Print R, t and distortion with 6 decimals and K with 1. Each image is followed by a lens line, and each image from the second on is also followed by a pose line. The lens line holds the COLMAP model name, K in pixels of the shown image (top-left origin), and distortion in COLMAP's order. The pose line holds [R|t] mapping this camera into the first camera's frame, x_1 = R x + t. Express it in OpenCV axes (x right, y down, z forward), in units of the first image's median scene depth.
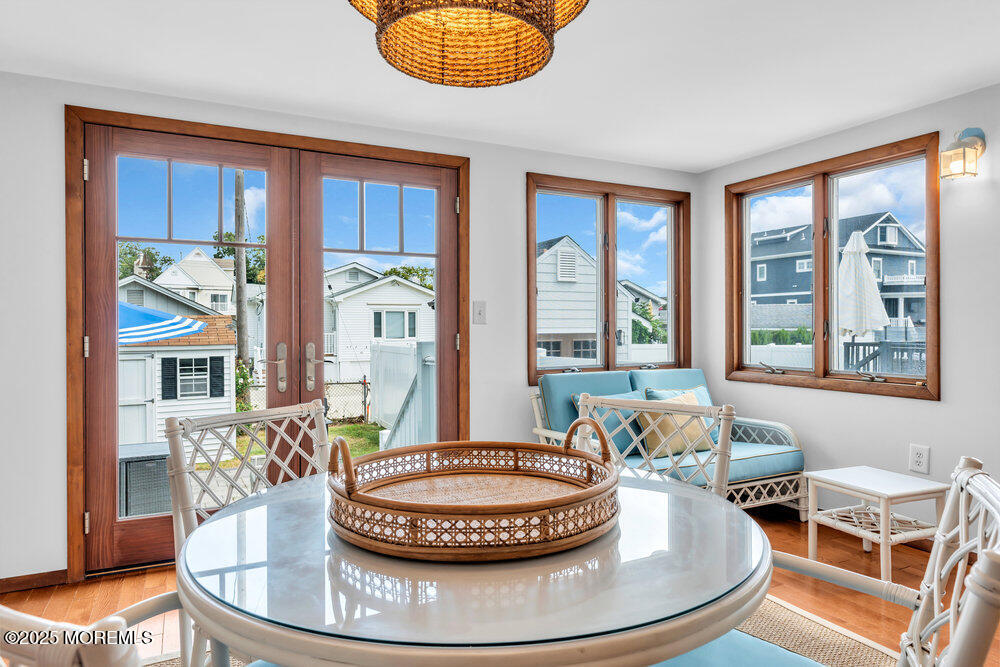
lens RADIAL K [[609.2, 0, 501.3], [0, 609.2, 329.3], [0, 0, 1]] dist [0.003234, 0.001541]
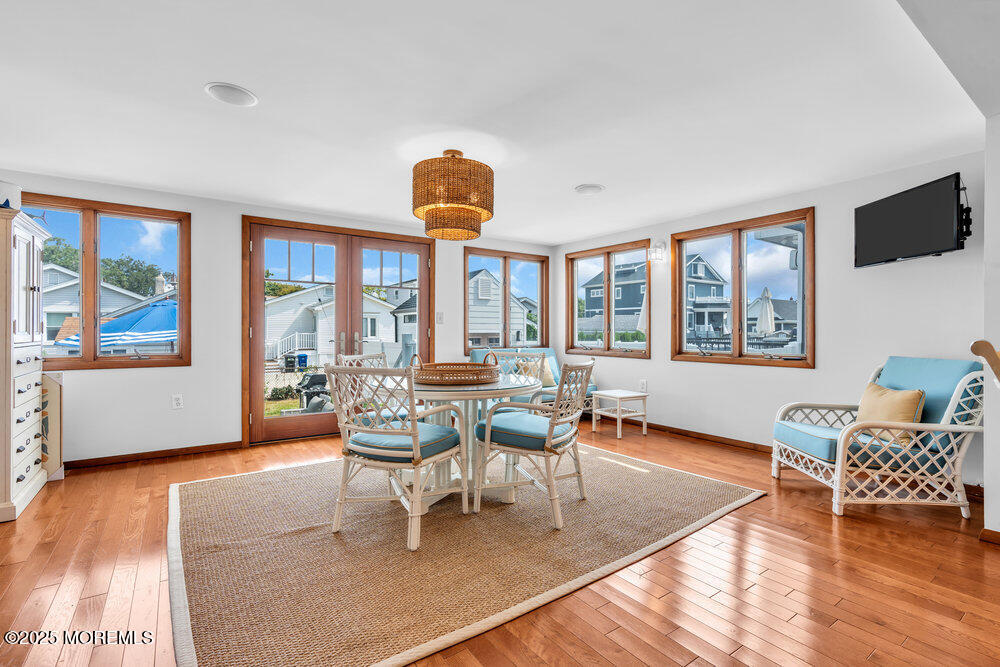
lens RADIAL K [[453.3, 0, 497.0], [0, 453.3, 329.6], [0, 0, 1]] dist [-0.002176, 0.000381]
pose [[0.990913, 0.005743, 0.134383, -0.049022], [-0.004992, 0.999970, -0.005925, 0.017600], [-0.134413, 0.005200, 0.990912, -0.458887]]
